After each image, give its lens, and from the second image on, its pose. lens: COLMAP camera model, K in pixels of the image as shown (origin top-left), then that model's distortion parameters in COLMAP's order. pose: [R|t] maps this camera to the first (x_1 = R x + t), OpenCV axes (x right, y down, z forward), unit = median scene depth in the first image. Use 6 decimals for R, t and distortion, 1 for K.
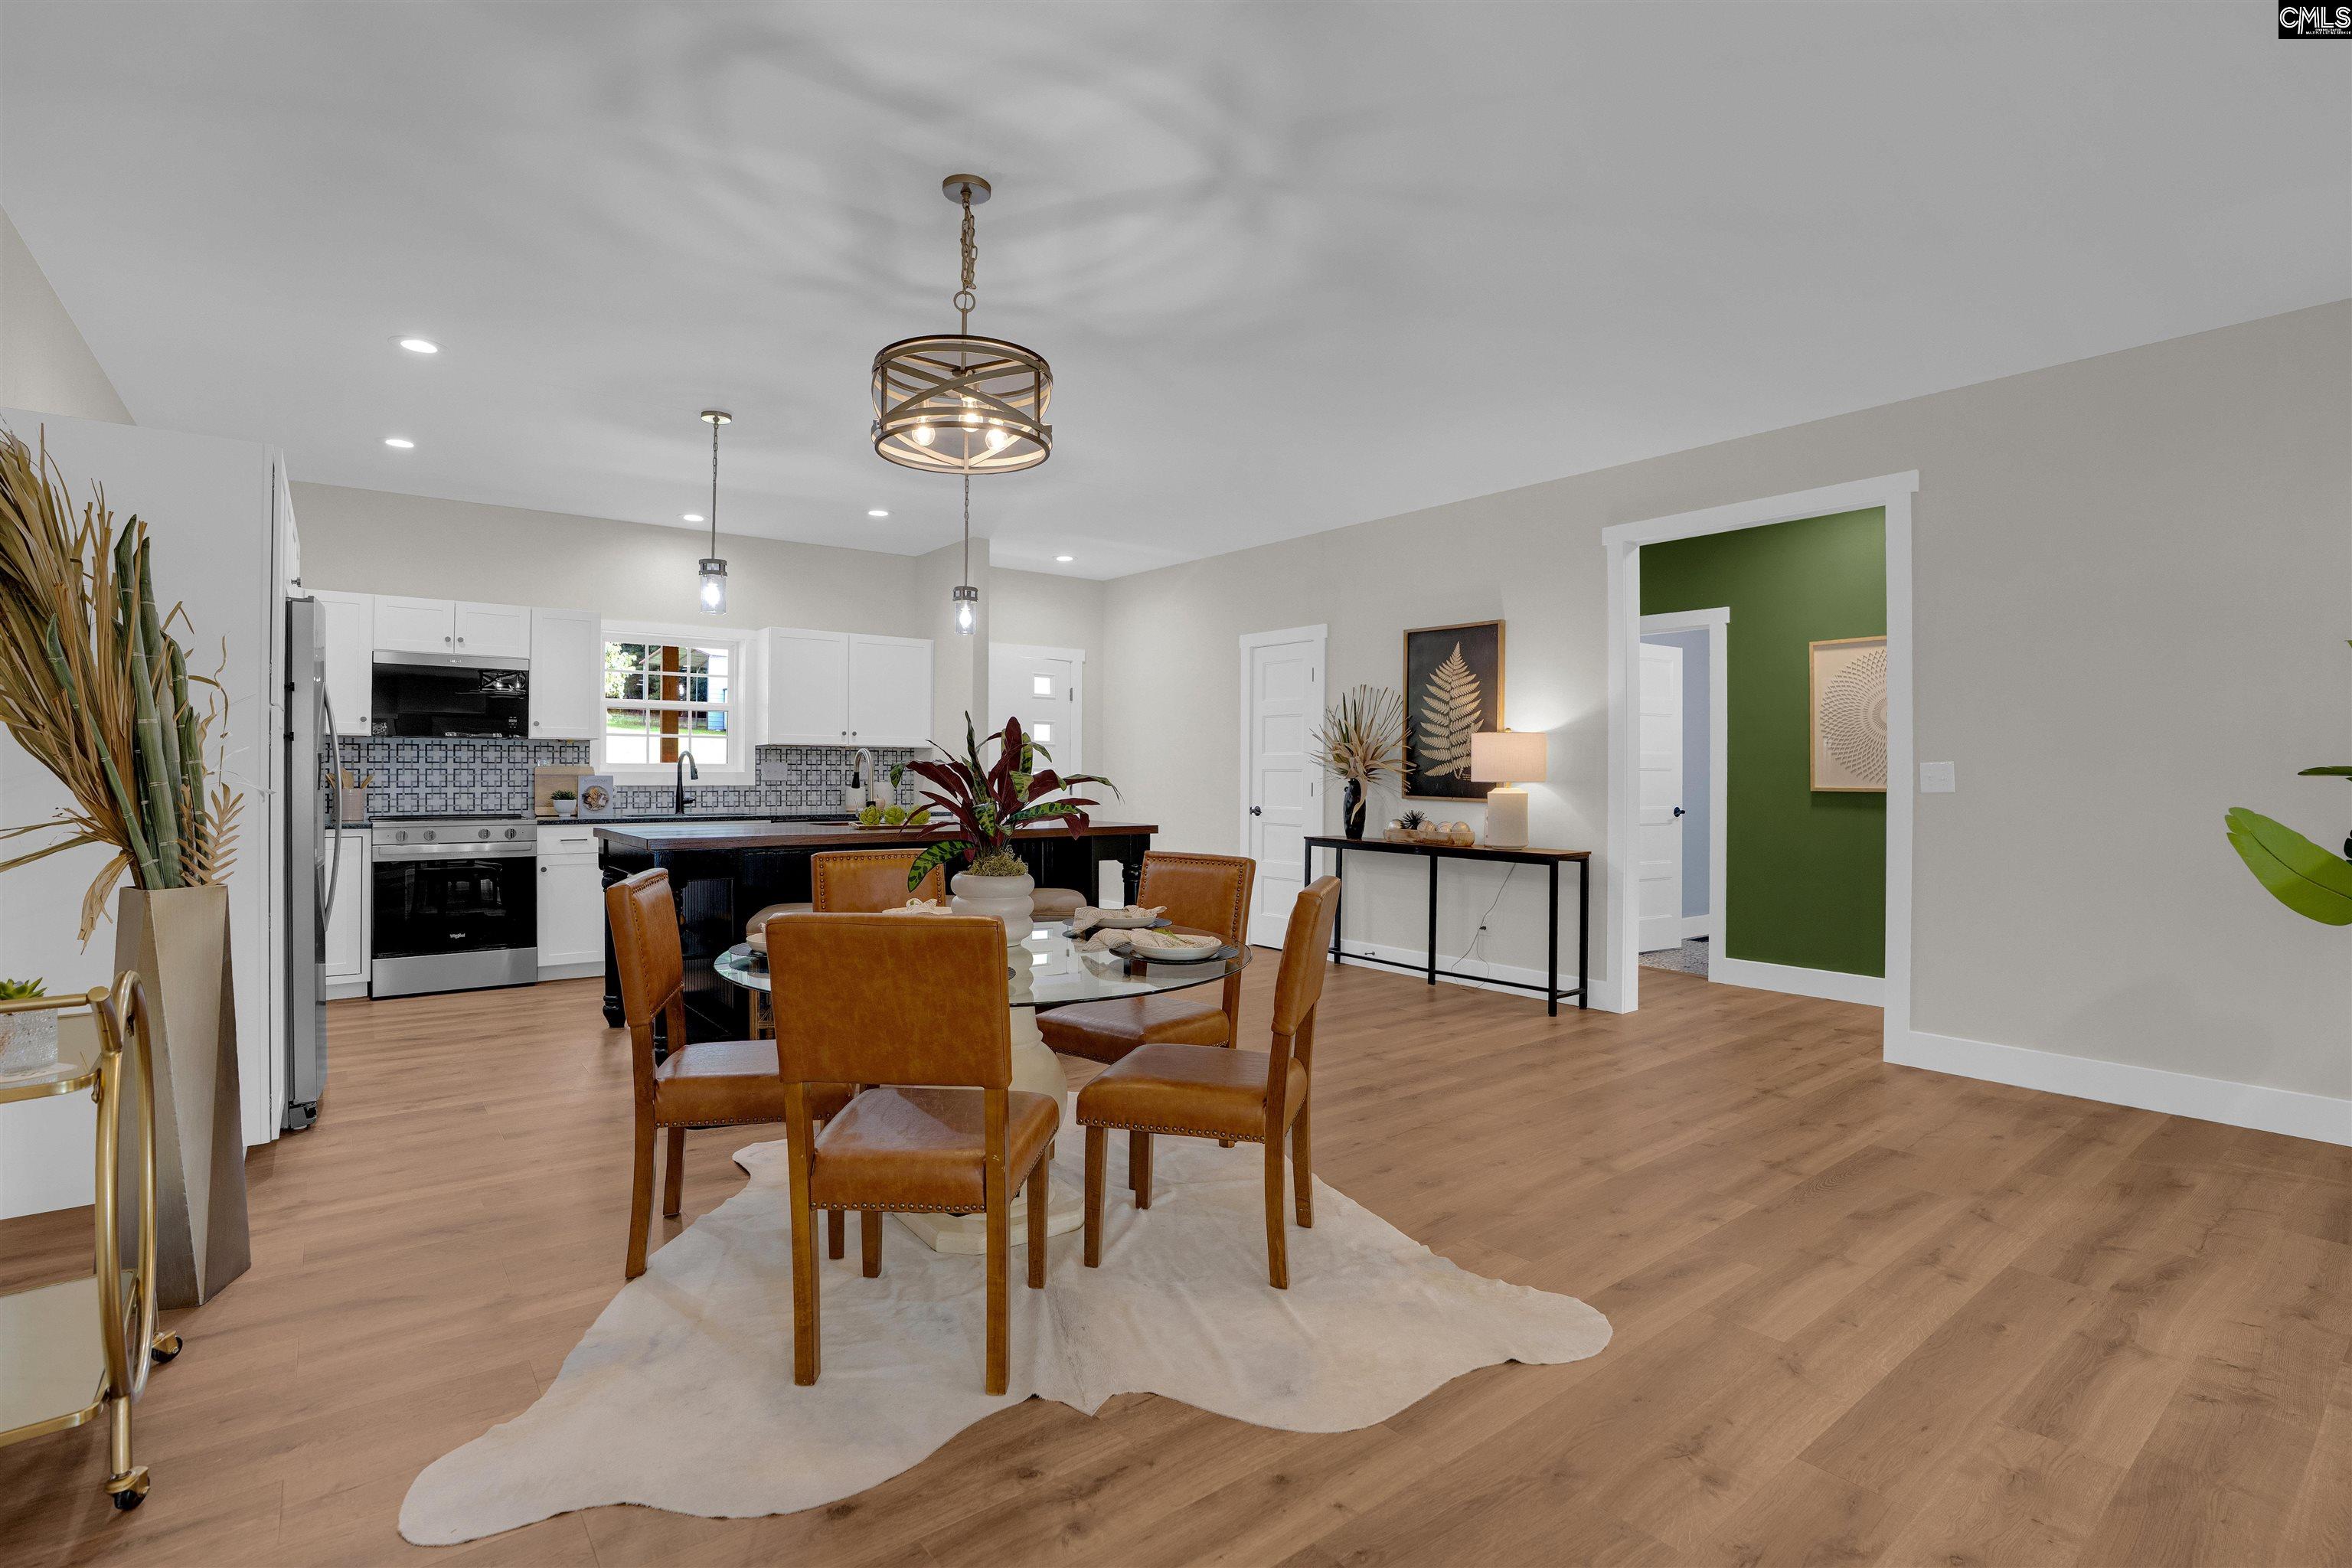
lens RADIAL K [[1127.9, 0, 1176.0], [0, 1127.9, 784.0], [0, 0, 1]] dist [-0.014985, -0.000023]
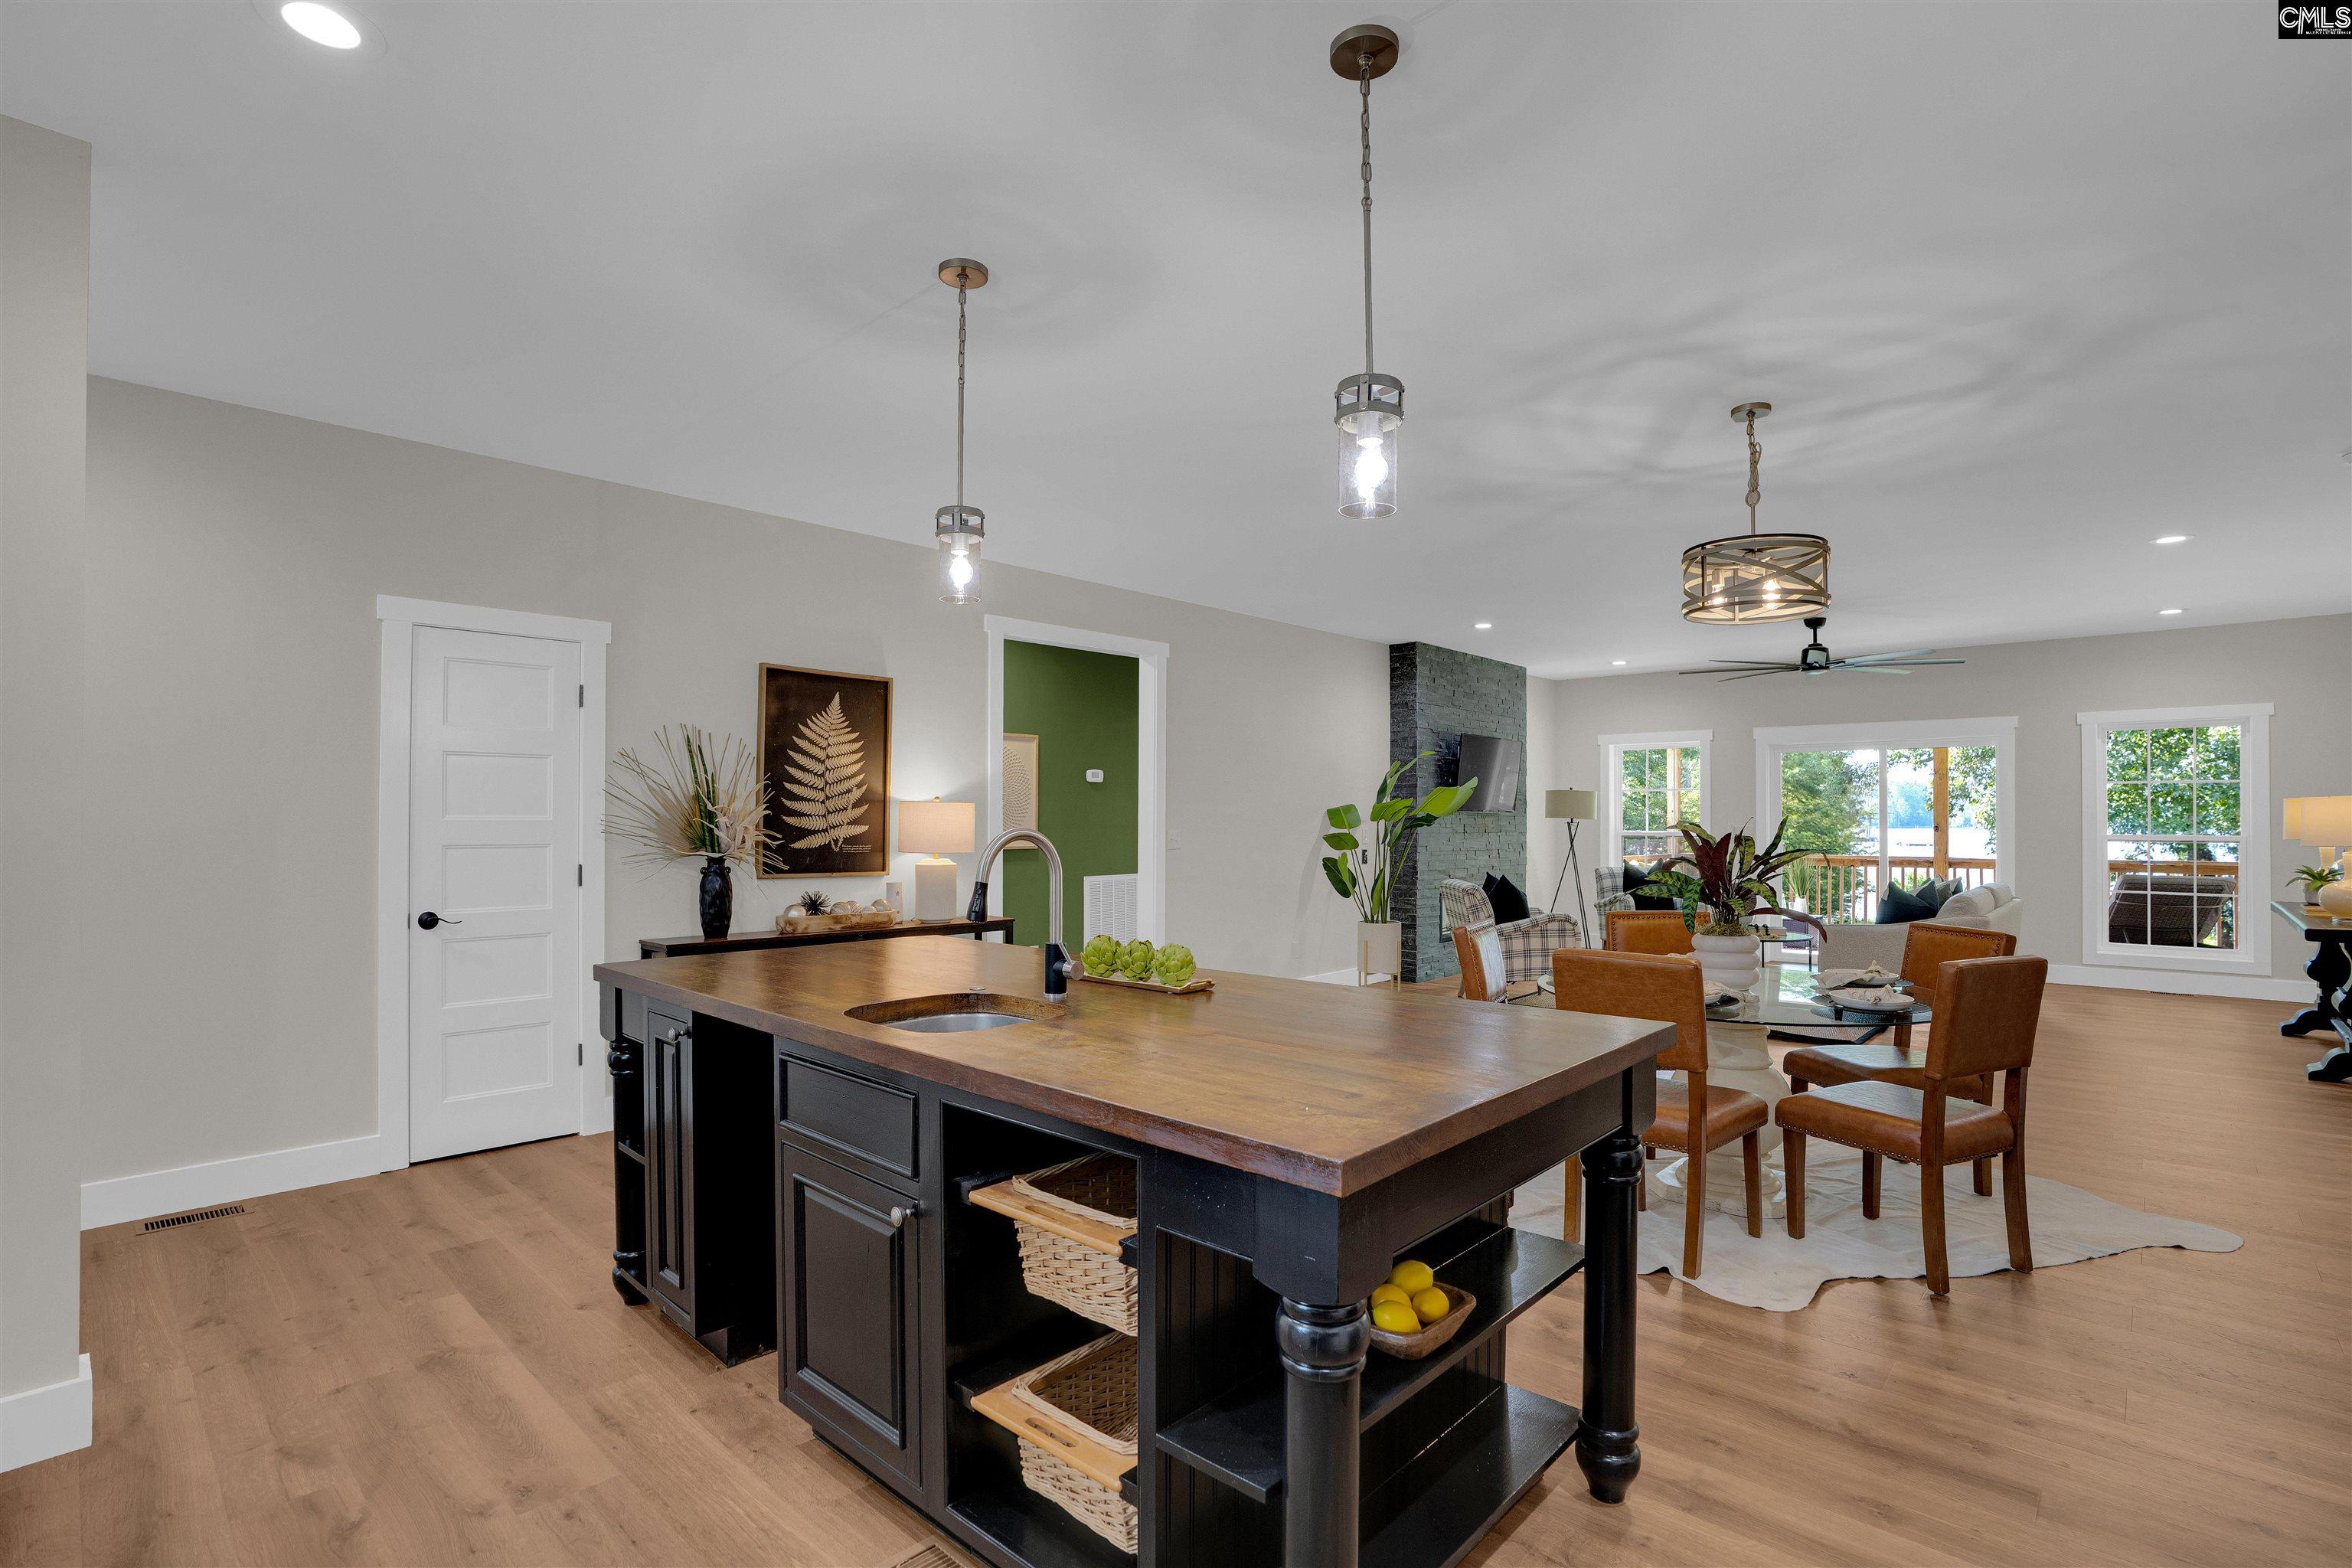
lens RADIAL K [[1088.8, 0, 1181.9], [0, 1088.8, 806.2], [0, 0, 1]] dist [-0.075488, 0.031707]
pose [[-0.167085, 0.003969, 0.985934, -0.601516], [0.008502, 0.999961, -0.002584, -0.034155], [-0.985906, 0.007950, -0.167112, 0.869030]]
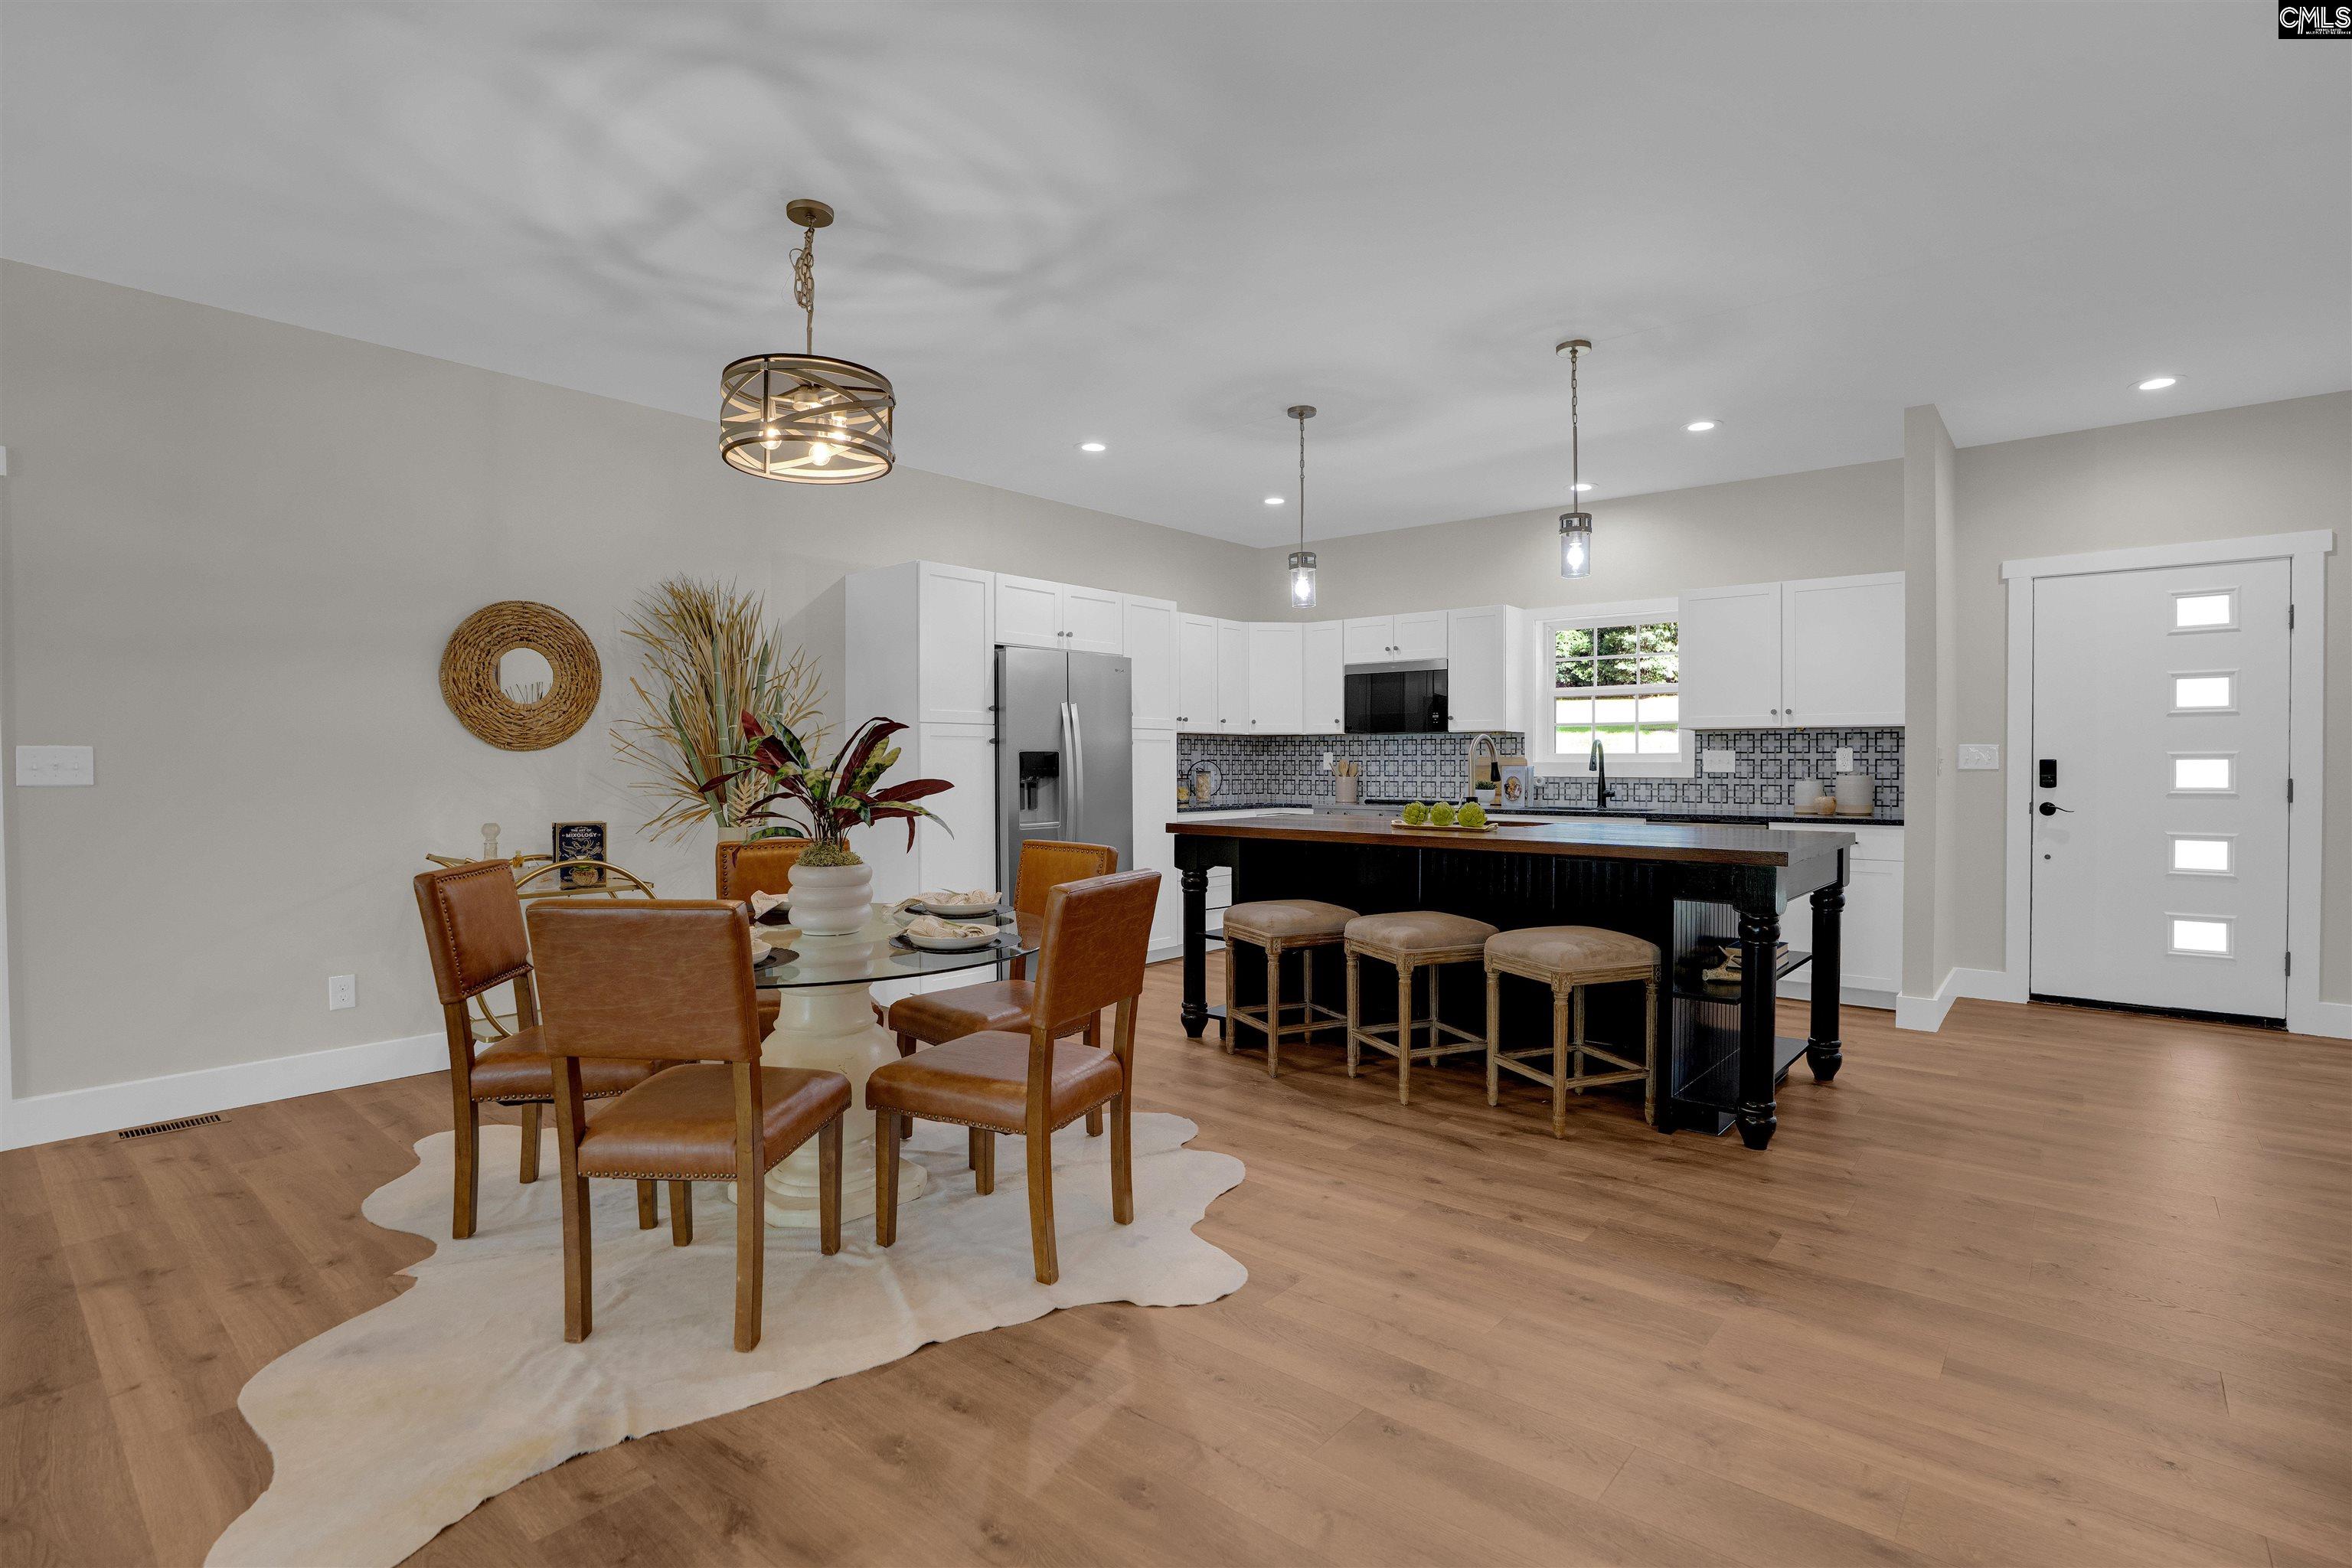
lens RADIAL K [[1111.5, 0, 1172.1], [0, 1111.5, 780.6], [0, 0, 1]] dist [-0.071985, 0.030812]
pose [[0.202833, 0.012230, -0.979137, 0.416297], [-0.007021, 0.999914, 0.011035, -0.003623], [0.979188, 0.004637, 0.202902, 0.526439]]
